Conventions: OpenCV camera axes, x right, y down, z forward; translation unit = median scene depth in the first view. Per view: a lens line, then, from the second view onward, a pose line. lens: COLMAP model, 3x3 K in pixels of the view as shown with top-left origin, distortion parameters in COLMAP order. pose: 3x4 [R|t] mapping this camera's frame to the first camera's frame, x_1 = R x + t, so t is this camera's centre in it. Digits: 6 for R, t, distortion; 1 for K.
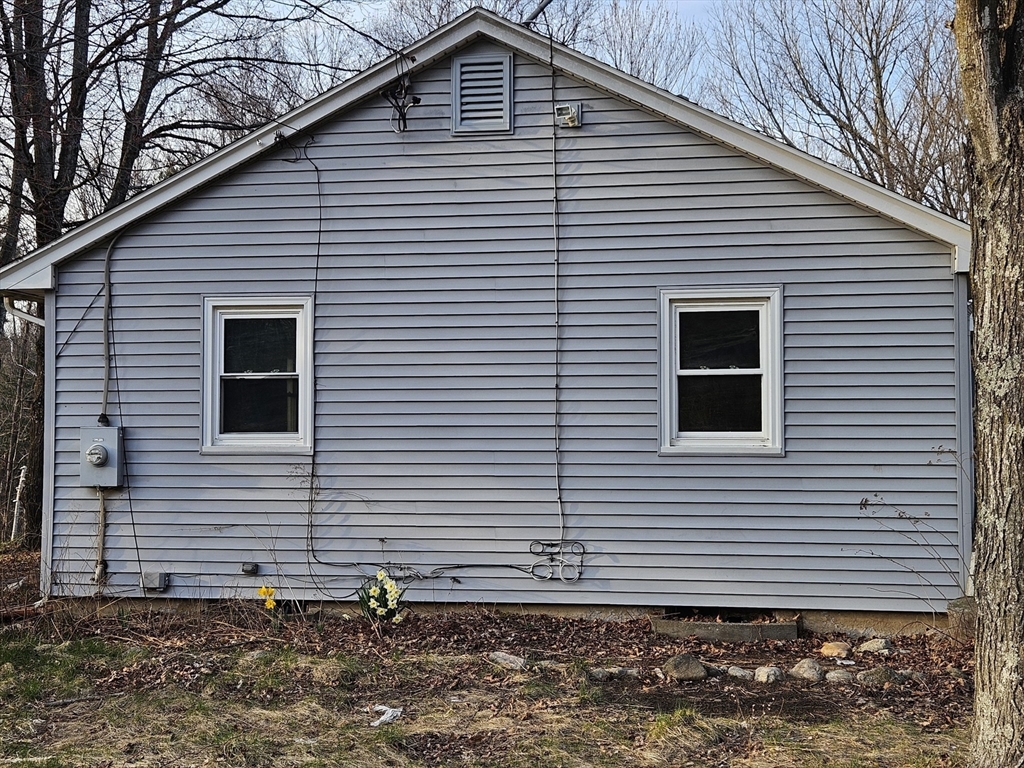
lens RADIAL K [[874.6, 0, 512.1], [0, 874.6, 372.9], [0, 0, 1]] dist [0.038009, -0.001383]
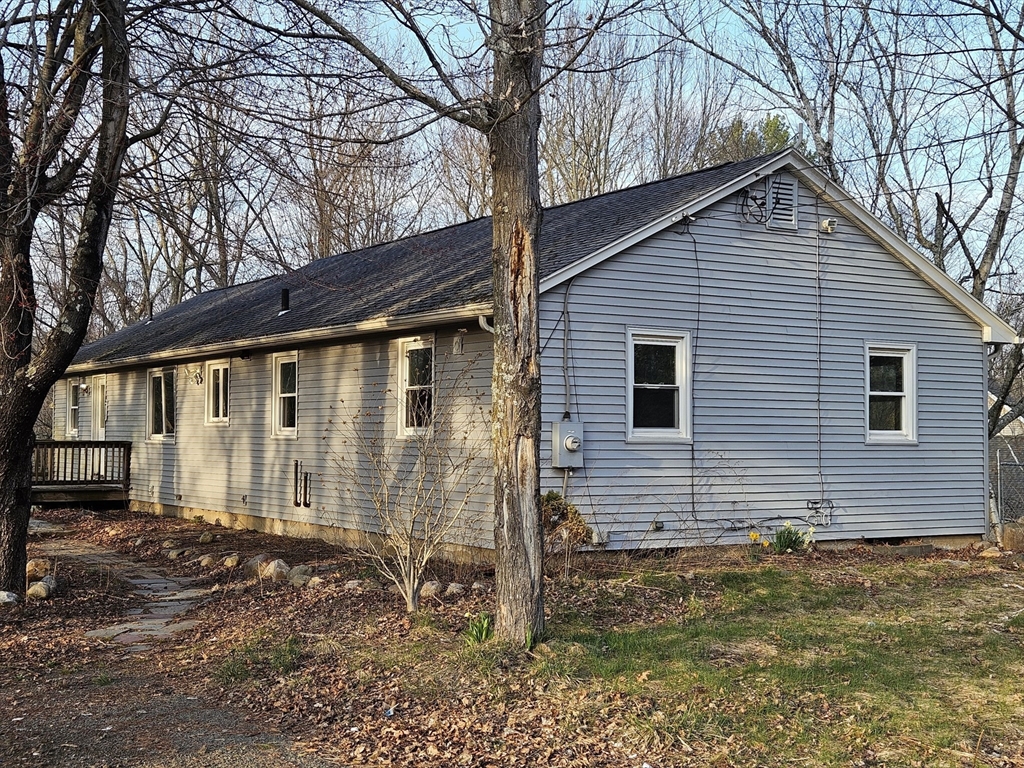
lens RADIAL K [[677.4, 0, 512.0], [0, 677.4, 384.0], [0, 0, 1]] dist [-0.000291, -0.001294]
pose [[0.925037, 0.035453, 0.378219, -0.896083], [-0.038852, 0.999244, 0.001357, 0.006652], [-0.377885, -0.015950, 0.925715, 0.100485]]
